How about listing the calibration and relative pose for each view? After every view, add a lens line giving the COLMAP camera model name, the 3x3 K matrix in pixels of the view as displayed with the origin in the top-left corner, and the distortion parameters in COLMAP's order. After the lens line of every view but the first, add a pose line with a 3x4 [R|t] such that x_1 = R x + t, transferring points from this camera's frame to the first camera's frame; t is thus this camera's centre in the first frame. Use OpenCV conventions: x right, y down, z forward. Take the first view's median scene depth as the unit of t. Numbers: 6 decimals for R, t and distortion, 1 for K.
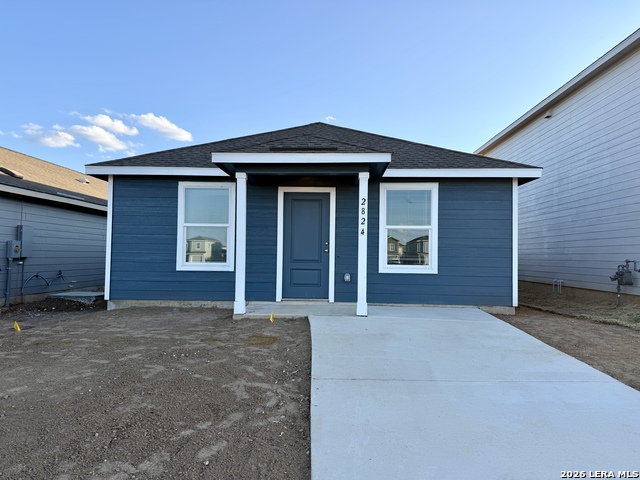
lens RADIAL K [[450.9, 0, 317.6], [0, 450.9, 240.6], [0, 0, 1]] dist [0.036059, -0.038672]
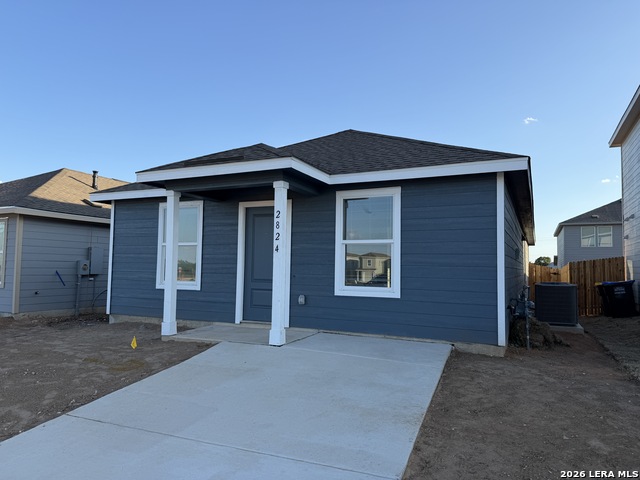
lens RADIAL K [[450.9, 0, 321.5], [0, 450.9, 239.1], [0, 0, 1]] dist [0.036059, -0.038672]
pose [[0.918901, -0.024086, -0.393753, 0.447704], [0.008282, 0.999092, -0.041787, -0.000327], [0.394402, 0.035137, 0.918266, 0.193918]]
